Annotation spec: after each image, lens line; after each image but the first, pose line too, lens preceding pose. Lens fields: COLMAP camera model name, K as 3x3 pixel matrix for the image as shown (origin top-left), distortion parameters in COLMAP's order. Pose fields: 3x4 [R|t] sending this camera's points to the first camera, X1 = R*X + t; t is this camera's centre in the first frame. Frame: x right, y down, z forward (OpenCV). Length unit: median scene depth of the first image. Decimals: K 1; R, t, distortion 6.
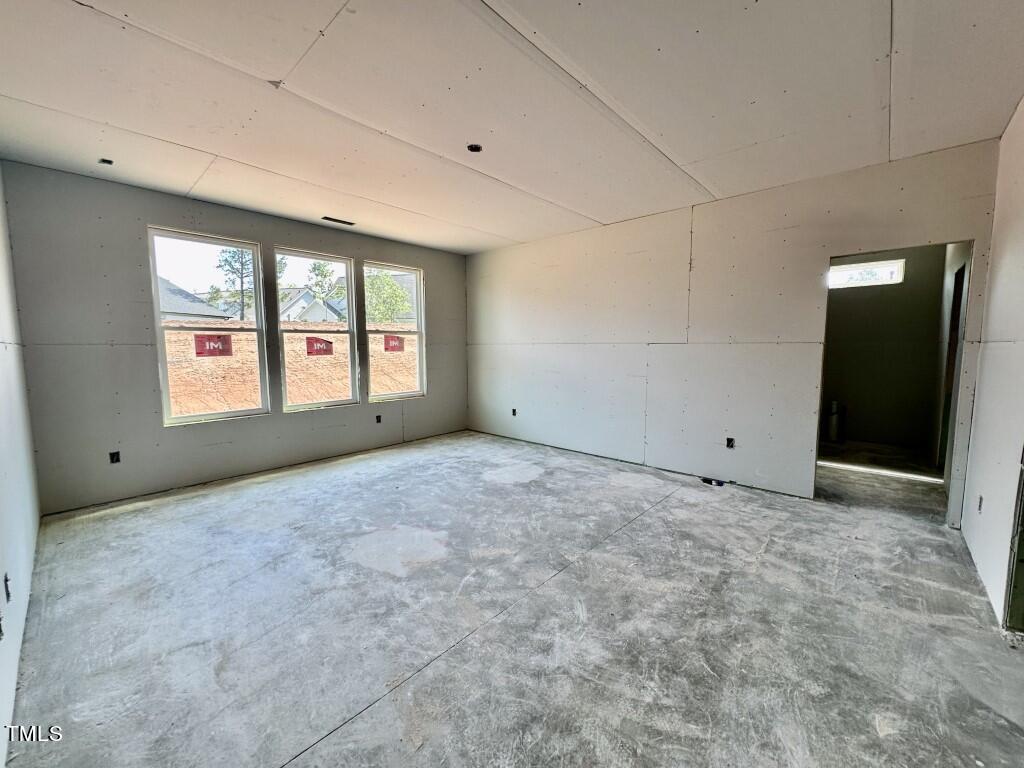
lens RADIAL K [[408.3, 0, 512.2], [0, 408.3, 382.0], [0, 0, 1]] dist [-0.003465, -0.000145]
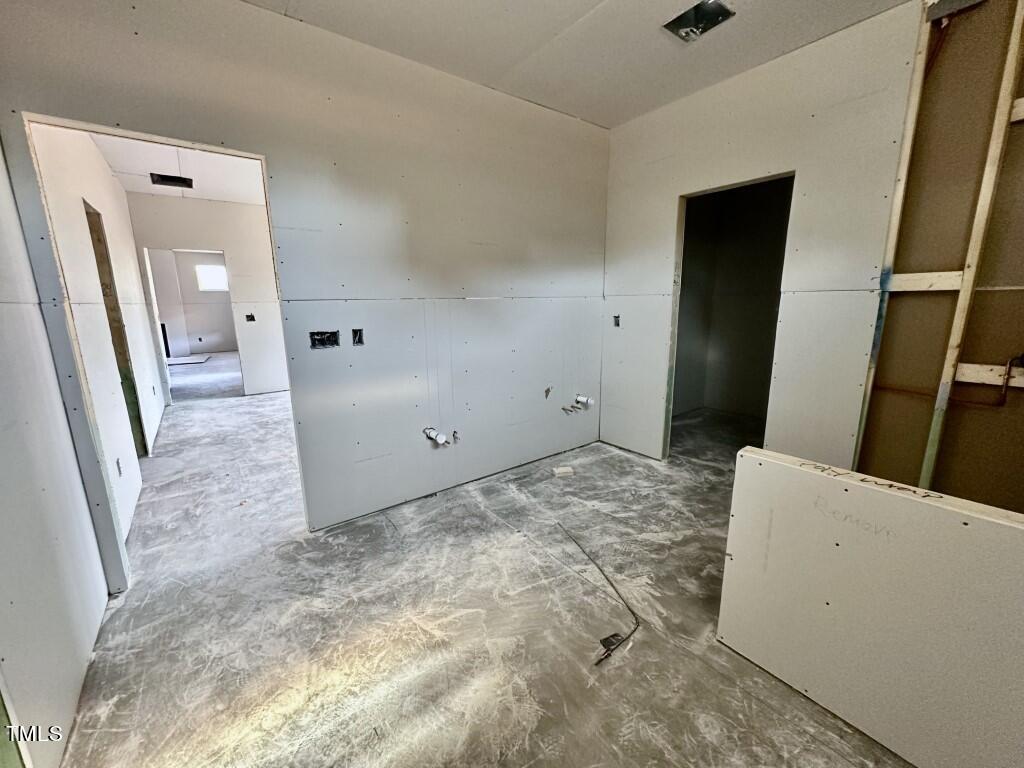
lens RADIAL K [[408.3, 0, 511.7], [0, 408.3, 385.7], [0, 0, 1]] dist [-0.003465, -0.000145]
pose [[-0.181131, 0.199774, -0.962955, 2.078542], [-0.079474, 0.972975, 0.216802, -0.205890], [0.980243, 0.115799, -0.160359, 2.280311]]
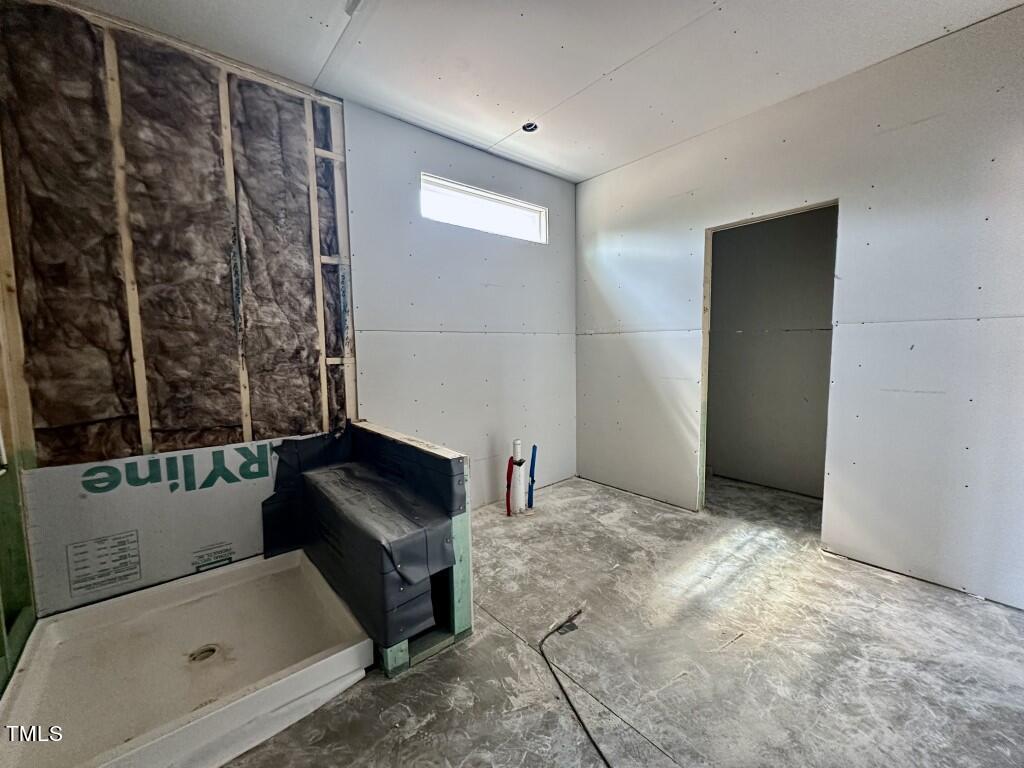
lens RADIAL K [[408.3, 0, 511.8], [0, 408.3, 383.4], [0, 0, 1]] dist [-0.003465, -0.000145]
pose [[0.124437, -0.086847, 0.988419, 0.640920], [0.110632, 0.991165, 0.073160, -0.174302], [-0.986041, 0.100246, 0.132946, 2.344379]]
